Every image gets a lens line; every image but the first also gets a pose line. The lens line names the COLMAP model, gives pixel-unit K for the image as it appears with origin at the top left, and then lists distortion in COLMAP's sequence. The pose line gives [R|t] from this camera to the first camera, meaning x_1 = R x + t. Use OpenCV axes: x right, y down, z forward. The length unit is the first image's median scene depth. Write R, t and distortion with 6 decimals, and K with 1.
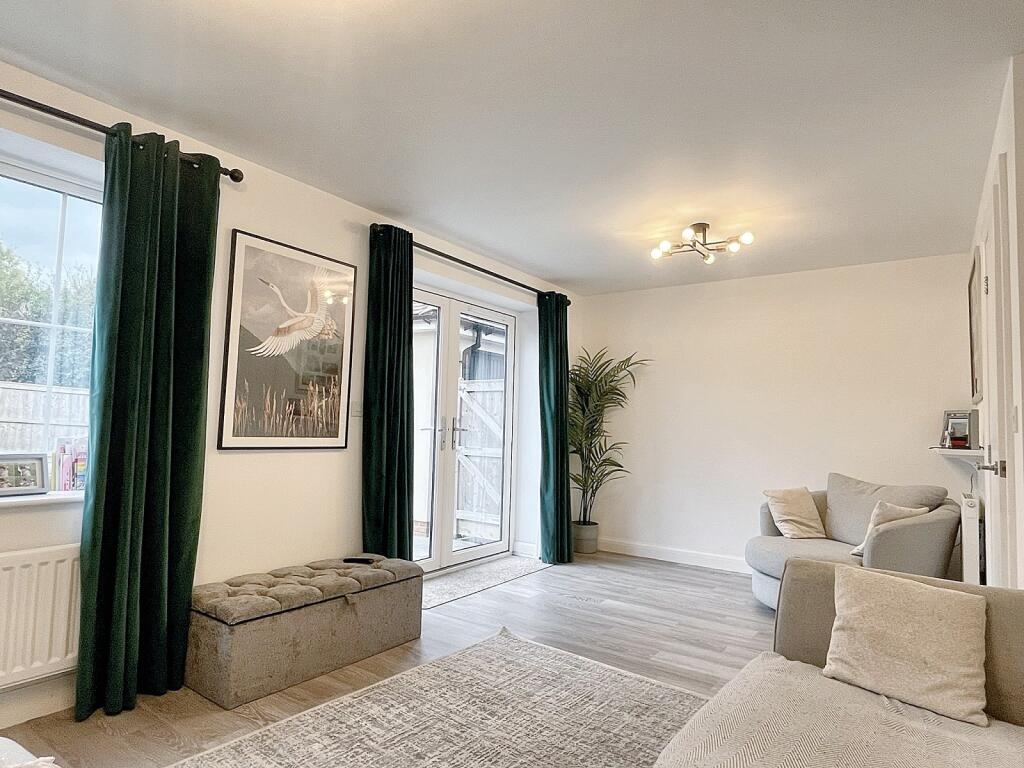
lens RADIAL K [[593.2, 0, 516.2], [0, 593.2, 386.5], [0, 0, 1]] dist [-0.003376, 0.000754]
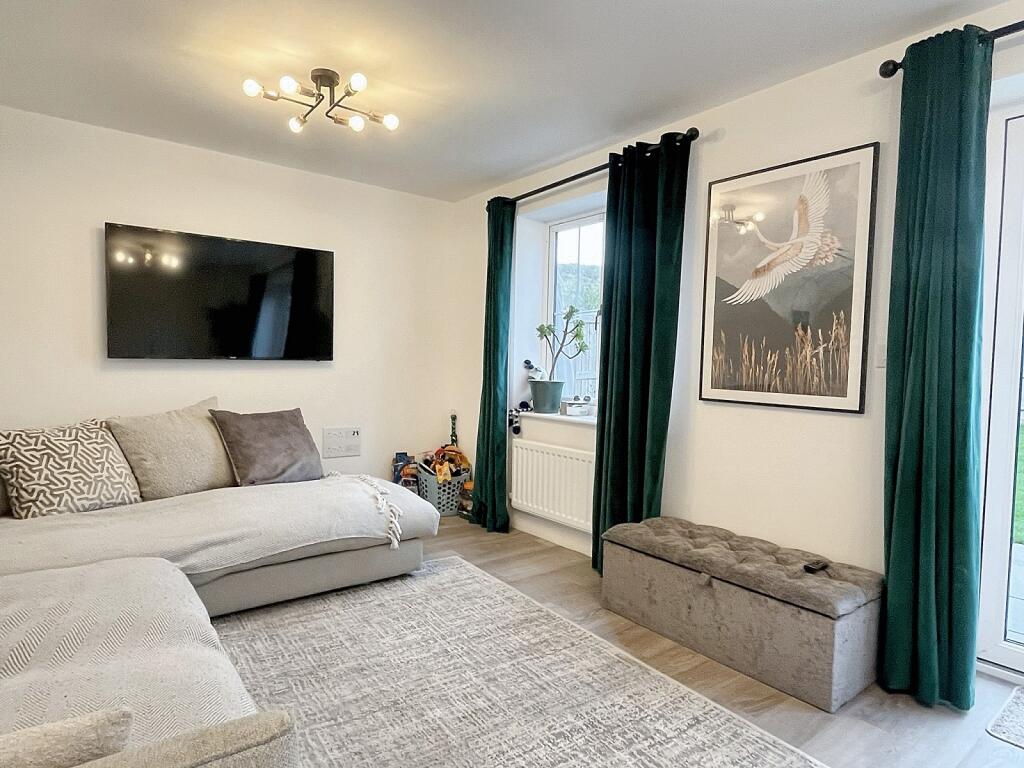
lens RADIAL K [[593.2, 0, 510.1], [0, 593.2, 390.2], [0, 0, 1]] dist [-0.003376, 0.000754]
pose [[-0.293675, 0.008773, -0.955865, 0.551092], [0.029842, 0.999555, 0.000005, 0.071592], [0.955439, -0.028524, -0.293806, 0.896226]]
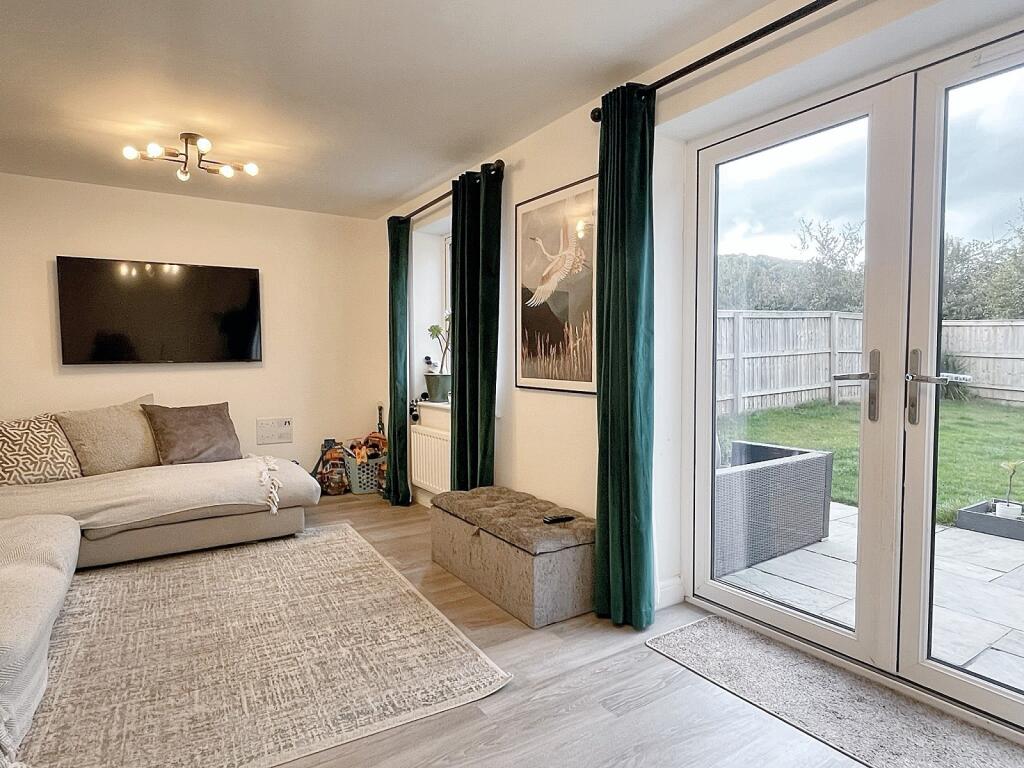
lens RADIAL K [[593.2, 0, 518.6], [0, 593.2, 388.3], [0, 0, 1]] dist [-0.003376, 0.000754]
pose [[-0.369843, 0.021665, -0.928842, 0.602702], [0.052782, 0.998603, 0.002276, 0.096008], [0.927594, -0.048185, -0.370470, 1.334065]]
